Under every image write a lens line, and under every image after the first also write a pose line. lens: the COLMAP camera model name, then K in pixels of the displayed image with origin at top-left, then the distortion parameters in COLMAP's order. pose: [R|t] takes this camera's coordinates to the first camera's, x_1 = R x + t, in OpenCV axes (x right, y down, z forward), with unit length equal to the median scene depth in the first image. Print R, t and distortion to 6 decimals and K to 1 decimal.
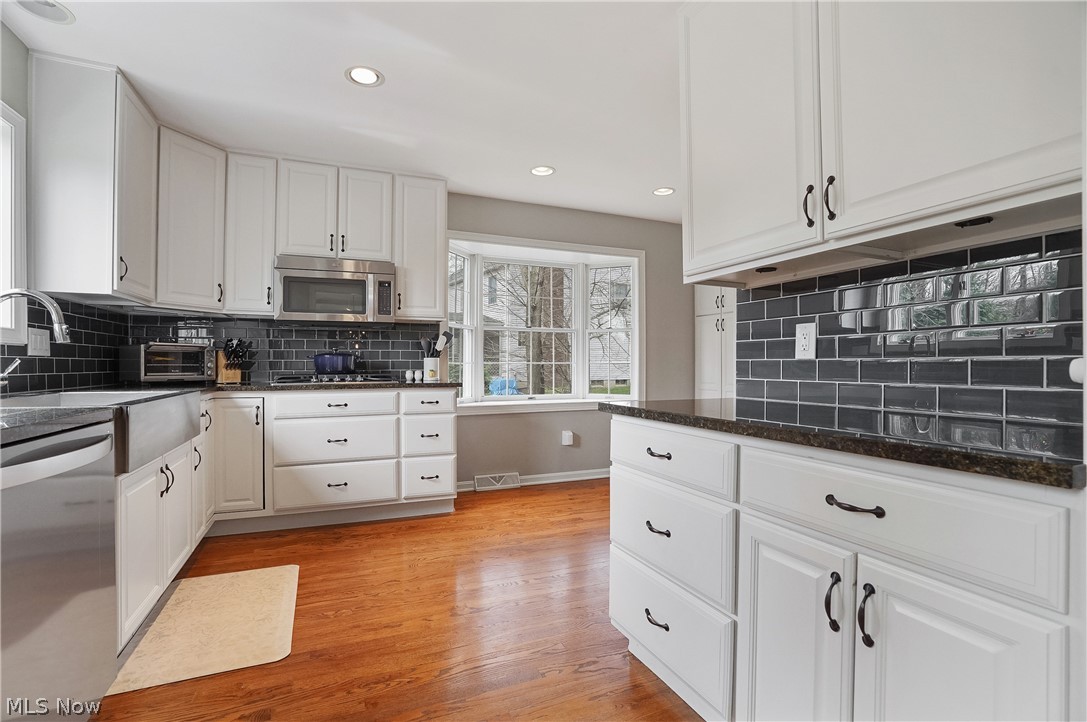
lens RADIAL K [[502.0, 0, 544.5], [0, 502.0, 361.8], [0, 0, 1]] dist [-0.060414, 0.017879]
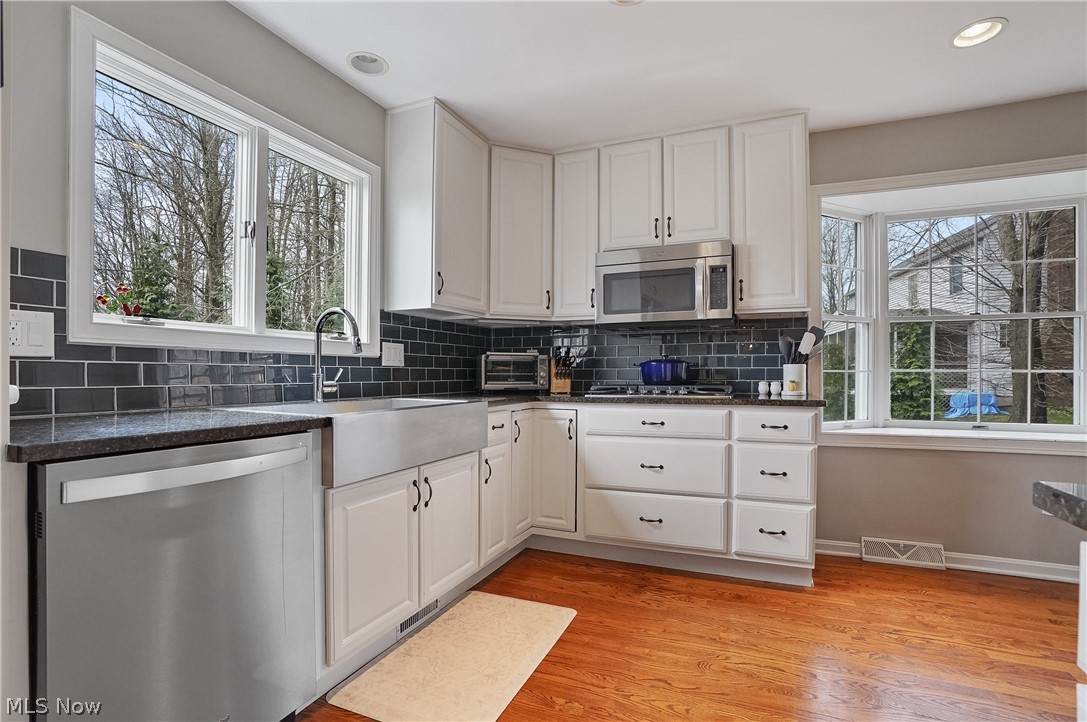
lens RADIAL K [[513.0, 0, 541.1], [0, 513.0, 374.2], [0, 0, 1]] dist [-0.050899, 0.013684]
pose [[0.690479, 0.001179, -0.723351, 0.066283], [0.004069, 0.999977, 0.005515, 0.001327], [0.723341, -0.006751, 0.690458, 0.276611]]
